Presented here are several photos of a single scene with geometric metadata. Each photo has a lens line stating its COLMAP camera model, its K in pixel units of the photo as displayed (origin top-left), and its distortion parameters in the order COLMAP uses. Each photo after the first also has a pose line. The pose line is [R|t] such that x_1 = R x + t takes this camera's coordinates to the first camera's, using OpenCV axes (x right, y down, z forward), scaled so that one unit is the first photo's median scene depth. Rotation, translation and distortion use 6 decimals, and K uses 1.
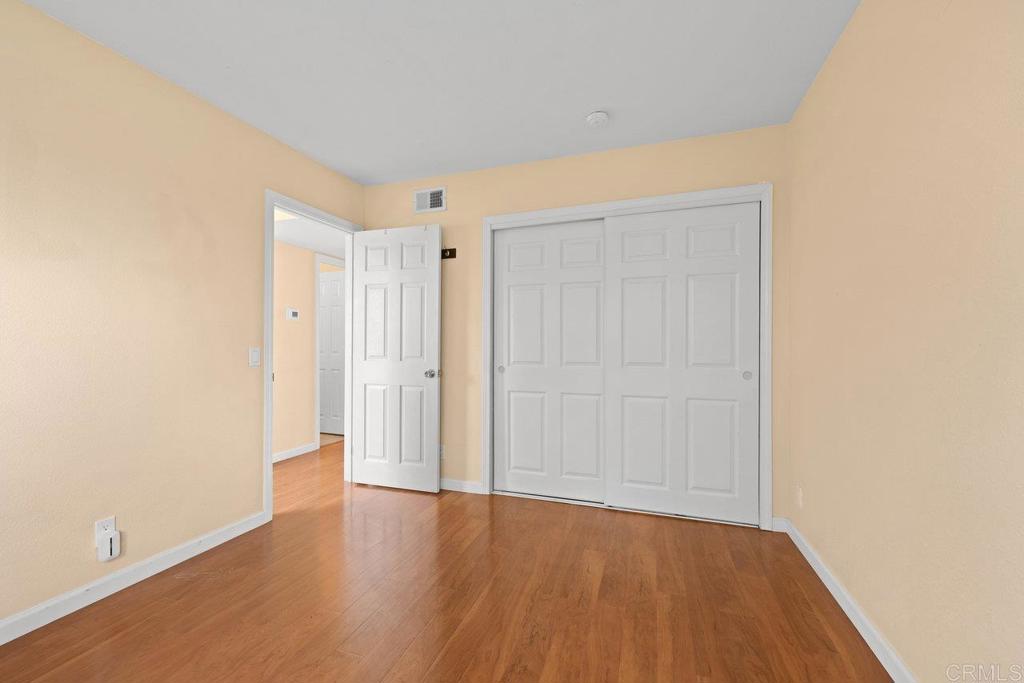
lens RADIAL K [[414.0, 0, 506.8], [0, 414.0, 351.6], [0, 0, 1]] dist [0.001255, 0.000303]
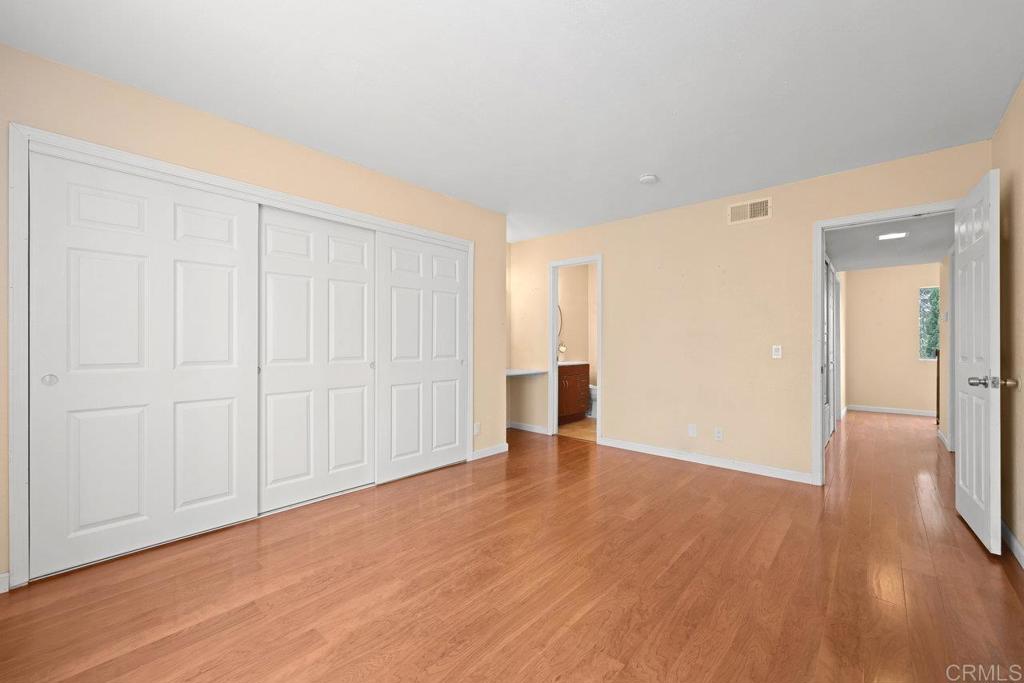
lens RADIAL K [[414.0, 0, 508.2], [0, 414.0, 343.0], [0, 0, 1]] dist [0.001255, 0.000303]
pose [[0.363404, 0.003941, 0.931623, -0.642264], [0.006661, 0.999955, -0.006828, -0.003372], [-0.931608, 0.008687, 0.363362, 0.231512]]
